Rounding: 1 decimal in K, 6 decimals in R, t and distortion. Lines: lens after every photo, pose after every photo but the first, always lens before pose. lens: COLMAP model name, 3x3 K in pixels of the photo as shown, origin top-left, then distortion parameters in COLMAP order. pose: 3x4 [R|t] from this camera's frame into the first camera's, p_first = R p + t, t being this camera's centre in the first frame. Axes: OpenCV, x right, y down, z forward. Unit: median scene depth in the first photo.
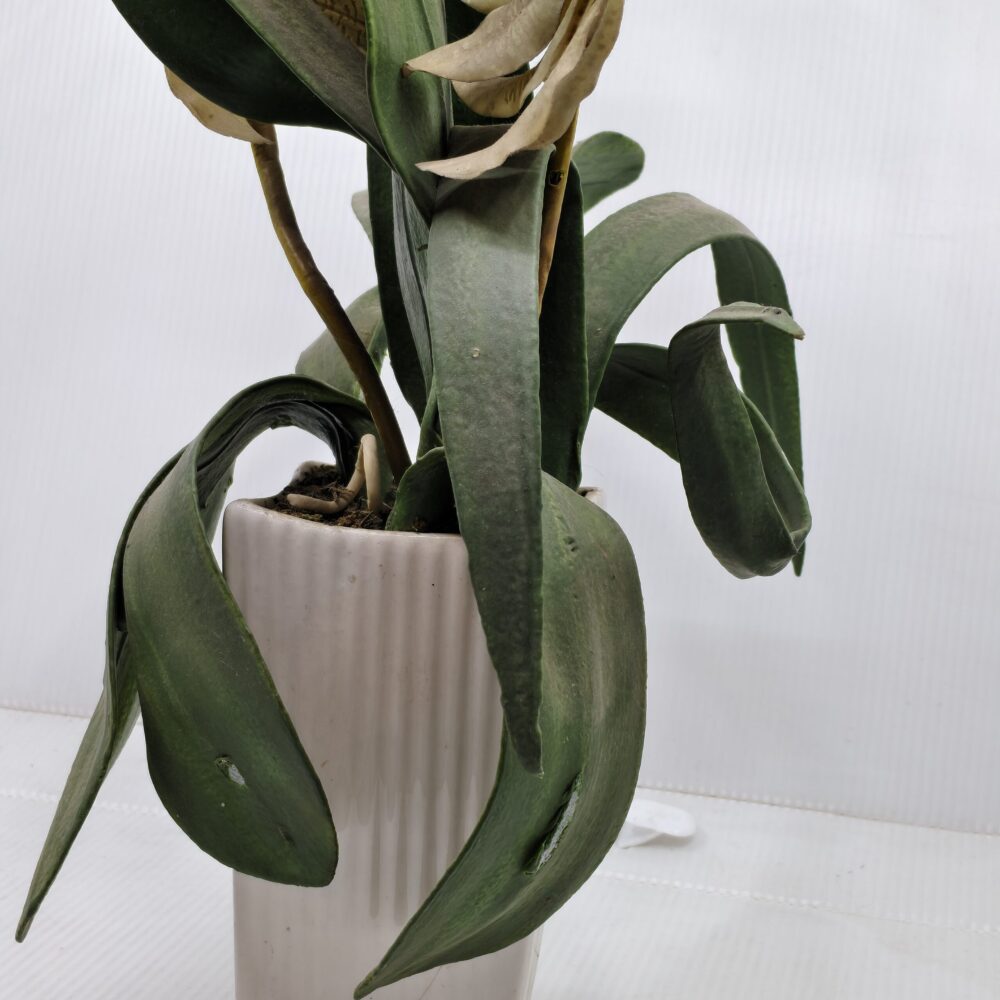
lens RADIAL K [[1909.6, 0, 500.0], [0, 1909.6, 500.0], [0, 0, 1]] dist [0.061216, 0.272218]
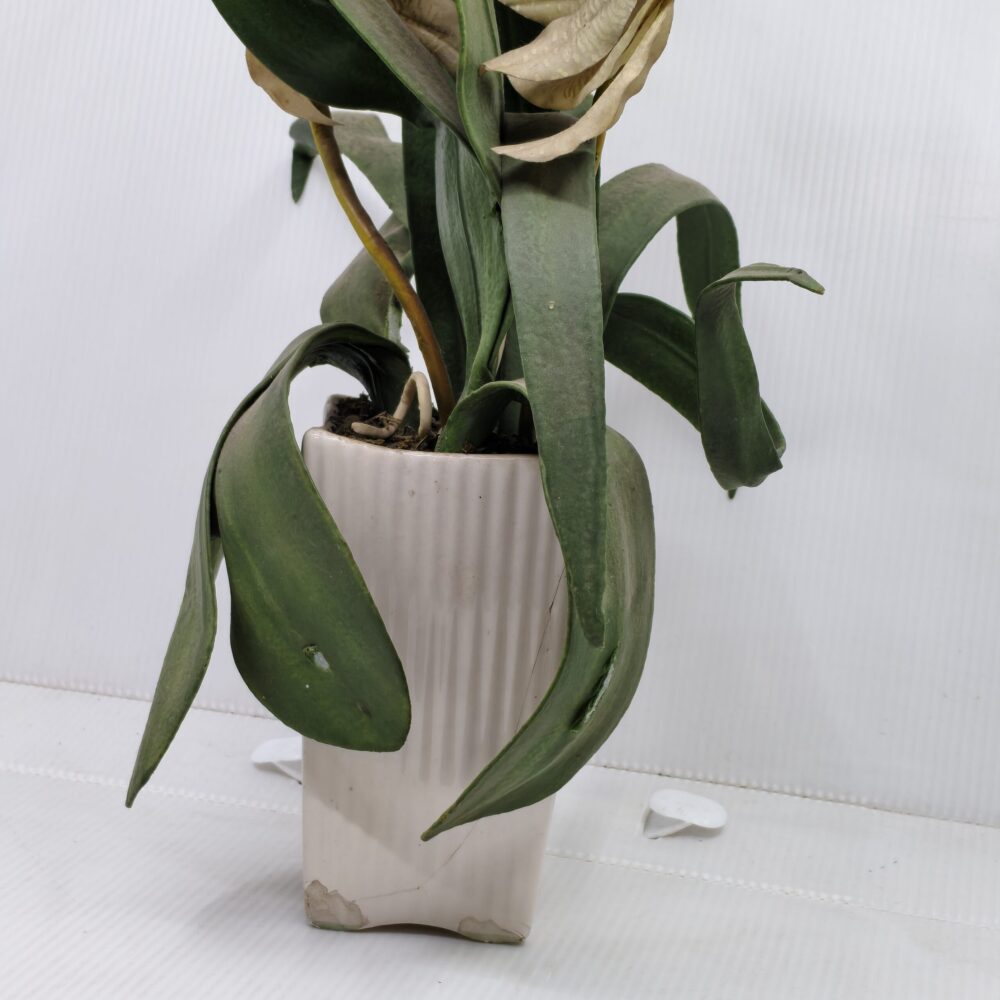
lens RADIAL K [[1949.4, 0, 500.3], [0, 1949.4, 539.6], [0, 0, 1]] dist [-0.016272, 0.321518]
pose [[0.990999, -0.021617, 0.132109, -0.196380], [0.014347, 0.998342, 0.055736, 0.002618], [-0.133095, -0.053339, 0.989667, -0.221473]]
